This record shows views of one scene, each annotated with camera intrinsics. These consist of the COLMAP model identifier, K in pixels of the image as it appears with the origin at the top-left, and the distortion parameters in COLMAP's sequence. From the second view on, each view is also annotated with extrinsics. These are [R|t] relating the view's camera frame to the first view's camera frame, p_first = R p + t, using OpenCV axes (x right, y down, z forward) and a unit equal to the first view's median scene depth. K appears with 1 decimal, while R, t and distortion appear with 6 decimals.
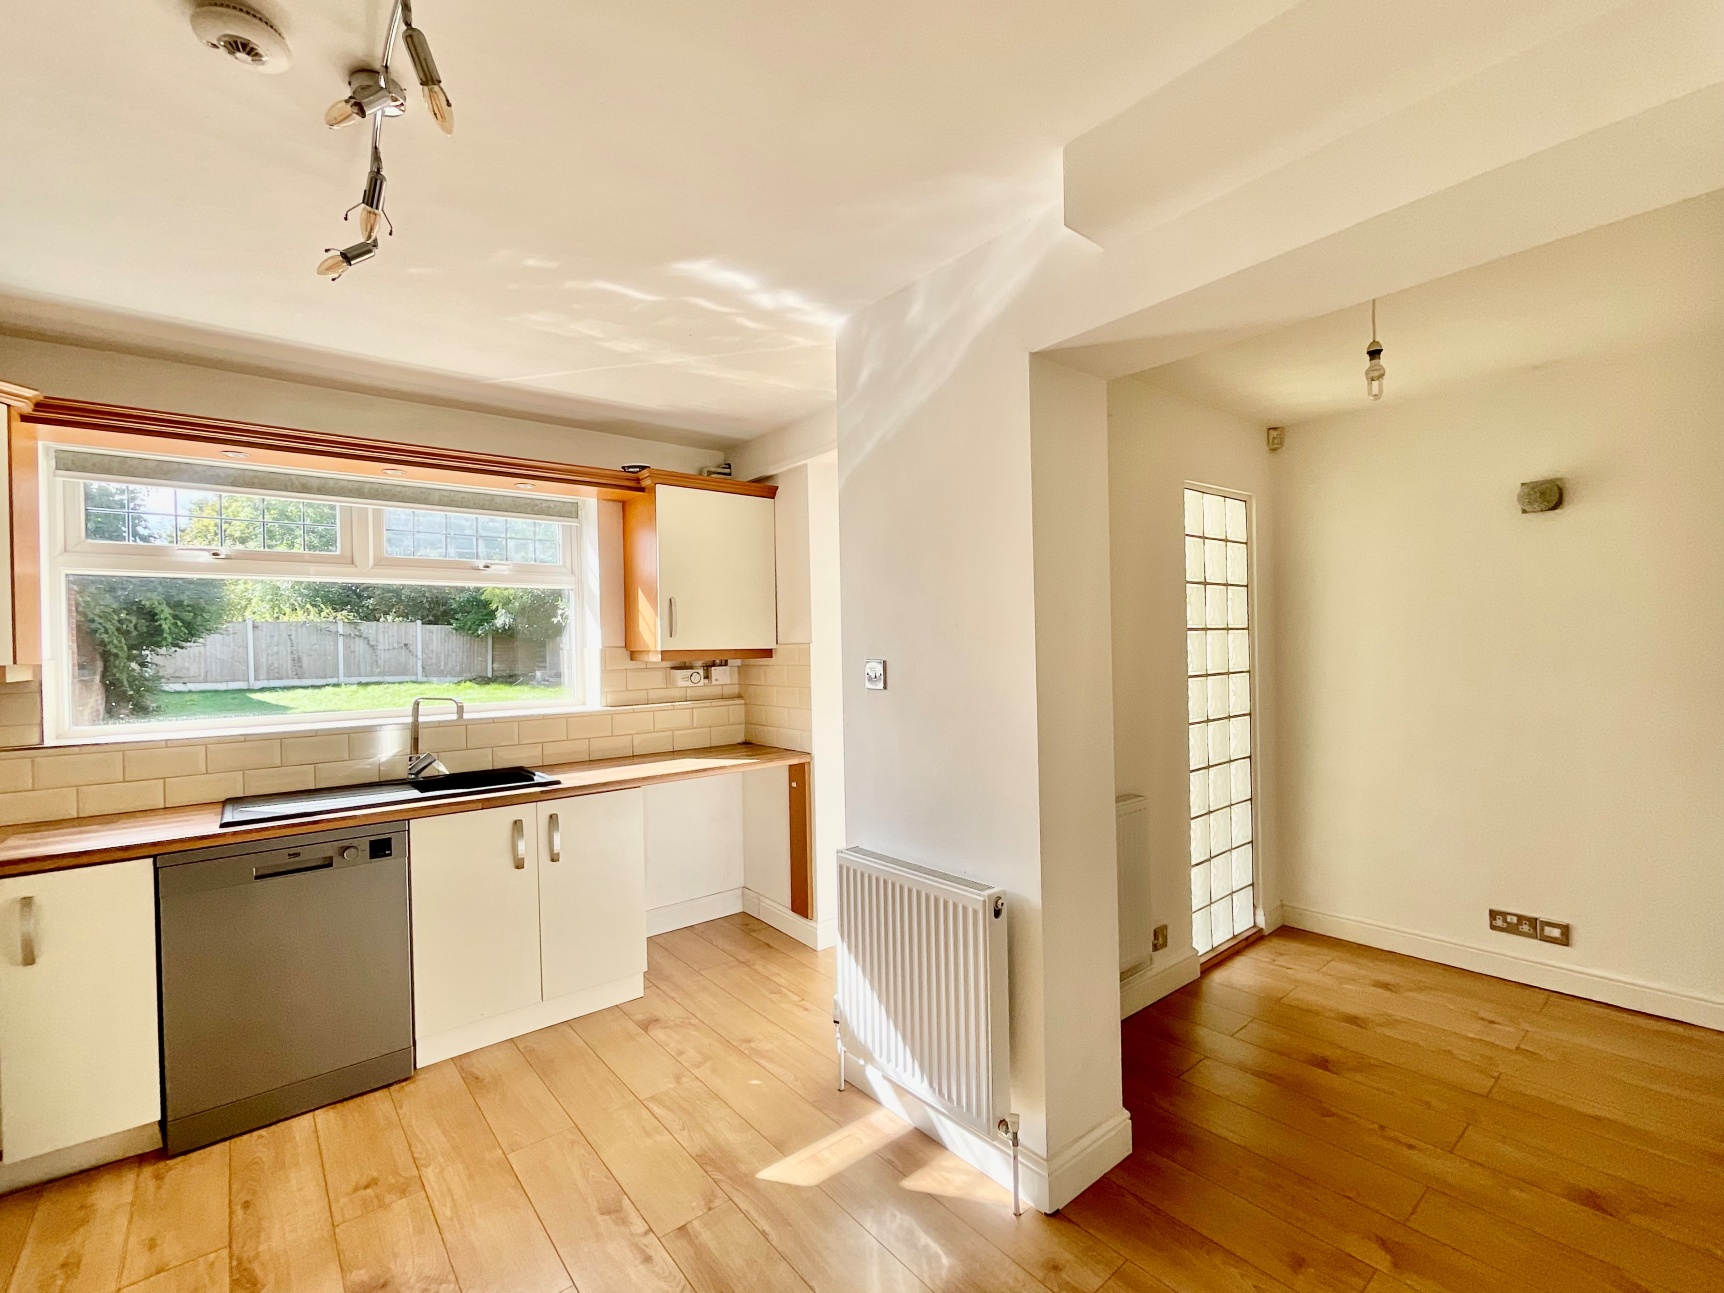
lens RADIAL K [[762.3, 0, 856.1], [0, 762.3, 649.8], [0, 0, 1]] dist [0.007358, 0.000464]
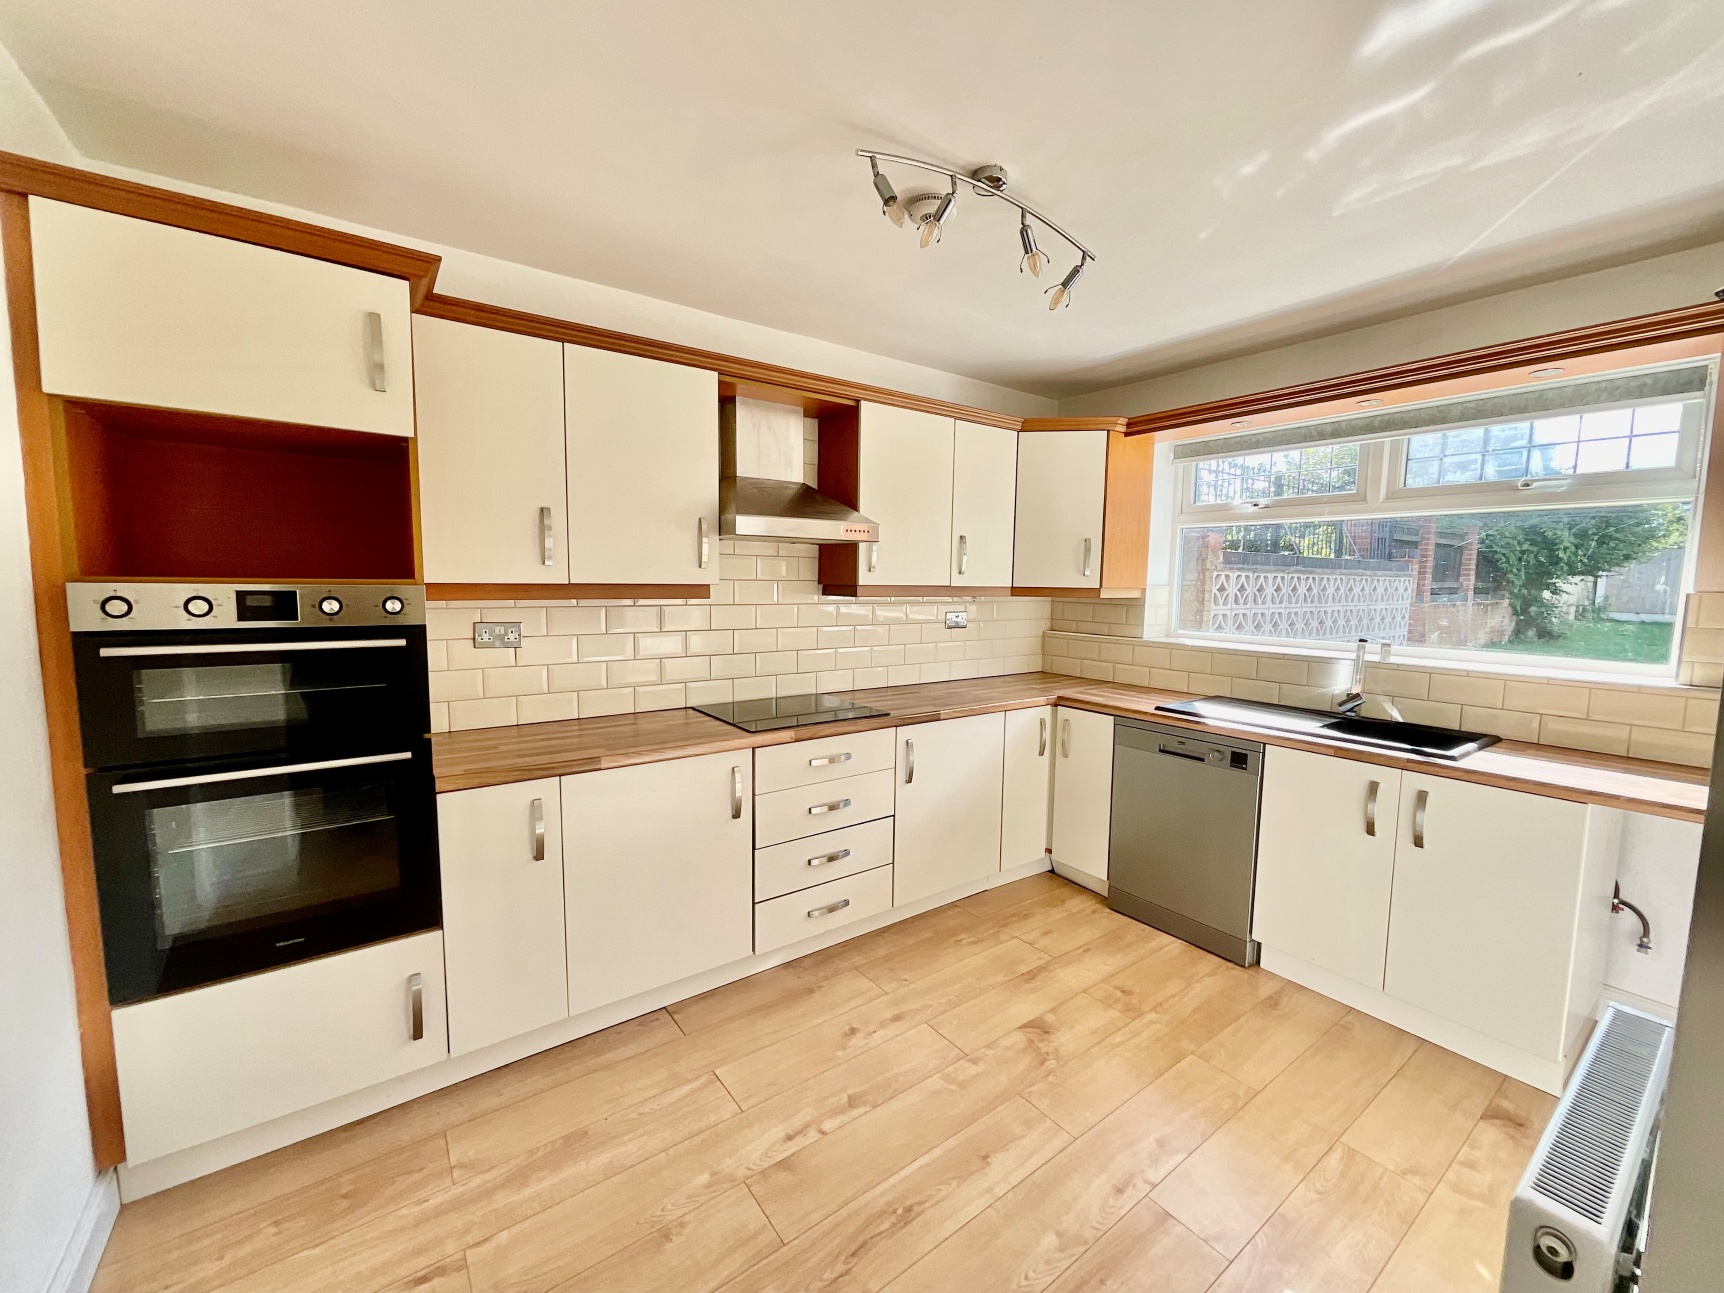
lens RADIAL K [[692.0, 0, 862.0], [0, 692.0, 646.5], [0, 0, 1]] dist [0.000154, -0.000041]
pose [[-0.049583, 0.119252, -0.991625, 0.394000], [-0.017844, 0.992582, 0.120259, -0.021753], [0.998611, 0.023657, -0.047088, 0.467942]]
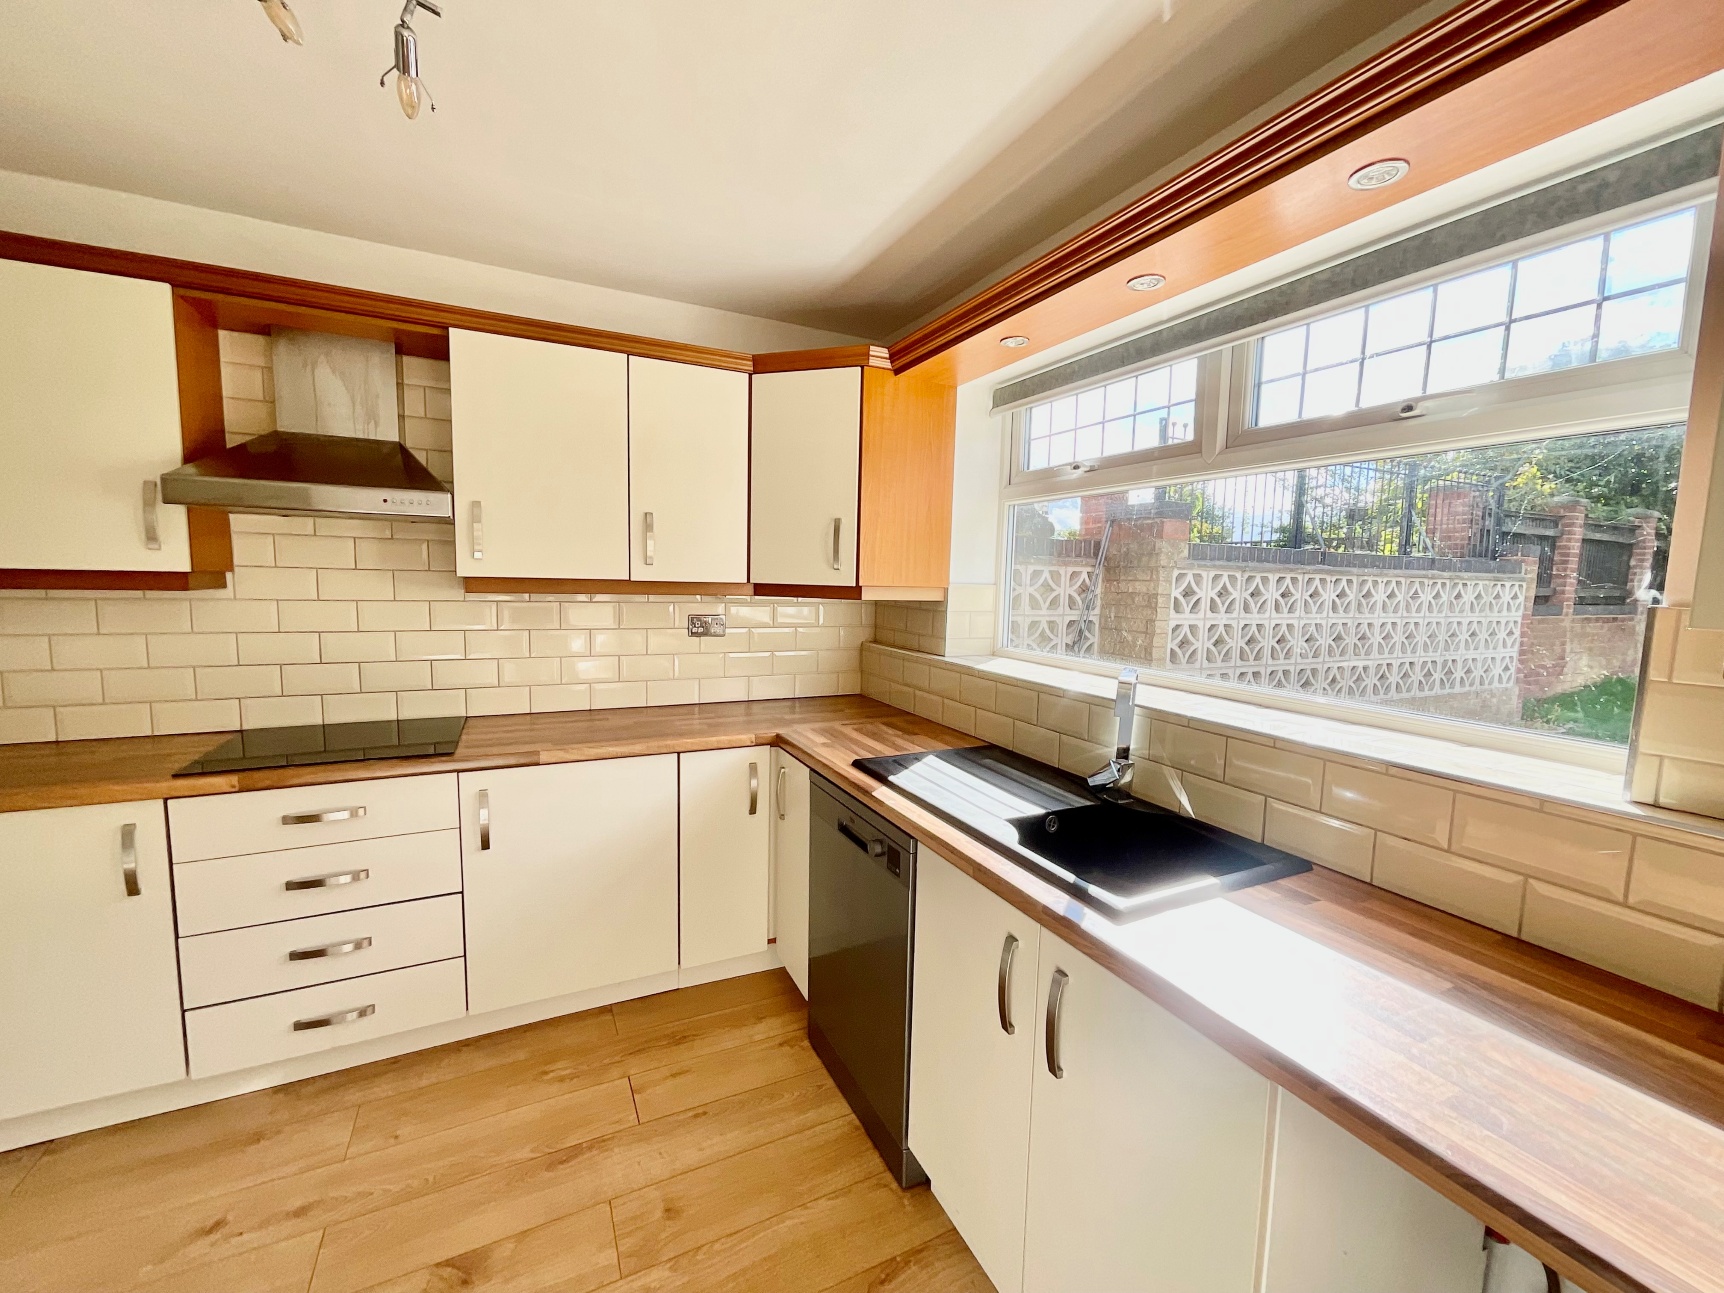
lens RADIAL K [[692.0, 0, 862.0], [0, 692.0, 646.5], [0, 0, 1]] dist [0.000154, -0.000041]
pose [[-0.217187, 0.115894, -0.969226, -0.009119], [-0.024940, 0.991944, 0.124199, -0.018213], [0.975811, 0.051147, -0.212547, 1.061685]]
